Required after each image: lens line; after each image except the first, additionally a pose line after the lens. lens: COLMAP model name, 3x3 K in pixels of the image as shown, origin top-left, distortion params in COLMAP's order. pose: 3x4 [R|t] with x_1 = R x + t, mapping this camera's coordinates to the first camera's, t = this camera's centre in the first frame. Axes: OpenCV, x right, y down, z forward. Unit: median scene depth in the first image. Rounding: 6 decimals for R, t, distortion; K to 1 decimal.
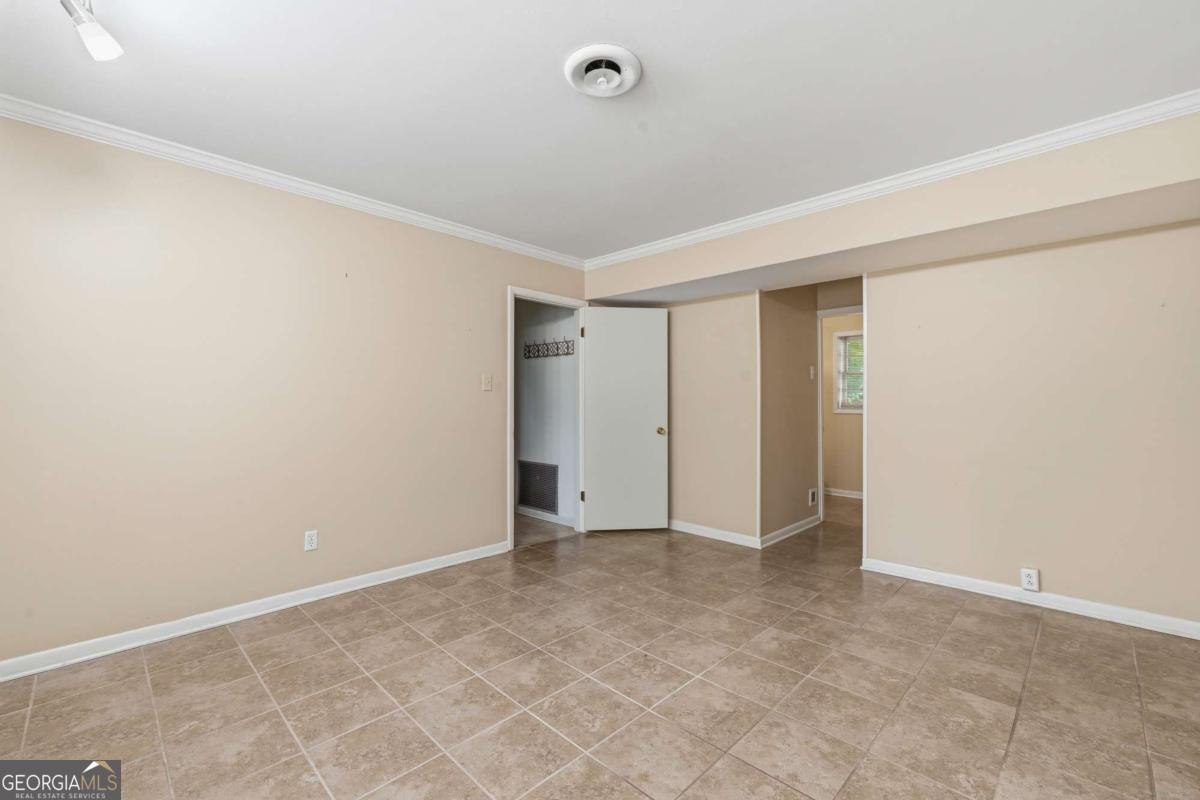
lens RADIAL K [[497.9, 0, 597.9], [0, 497.9, 403.1], [0, 0, 1]] dist [-0.003774, 0.000006]
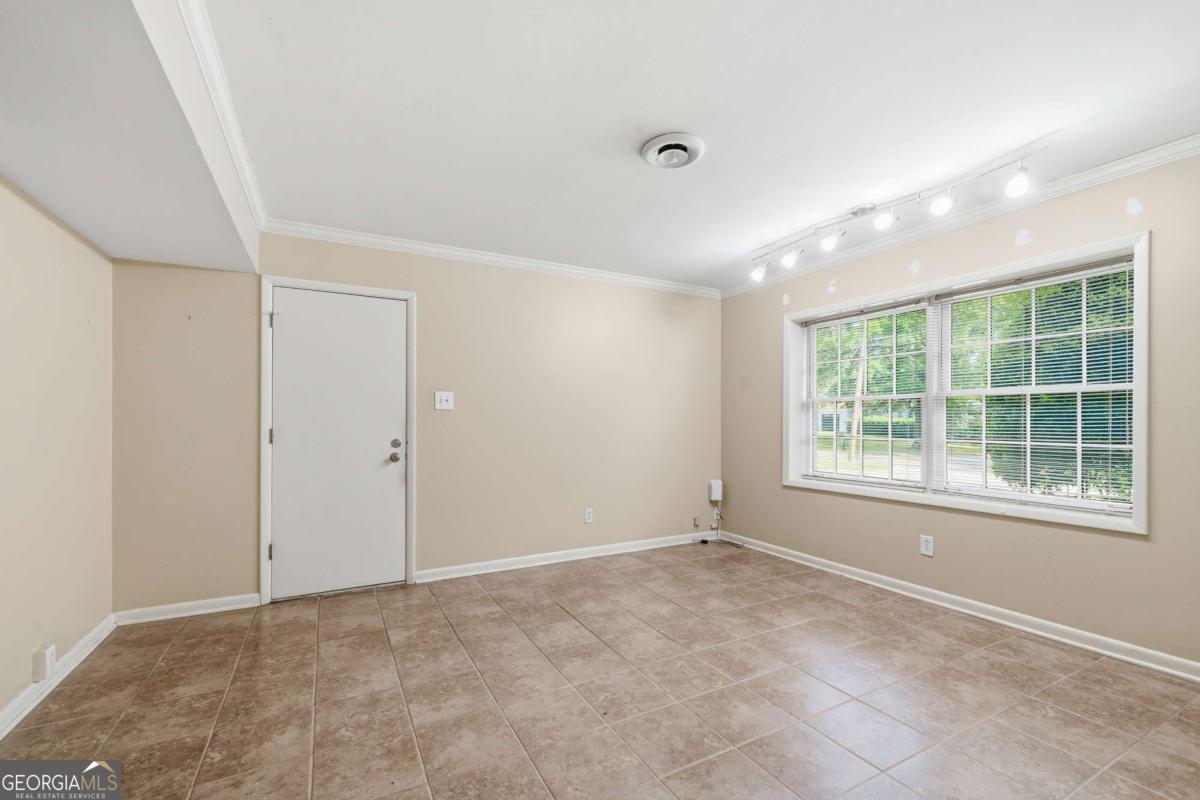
lens RADIAL K [[497.9, 0, 600.7], [0, 497.9, 411.0], [0, 0, 1]] dist [-0.003774, 0.000006]
pose [[-0.954977, 0.005925, 0.296621, -0.167511], [0.000027, 0.999802, -0.019883, 0.001432], [-0.296680, -0.018980, -0.954788, 1.979176]]
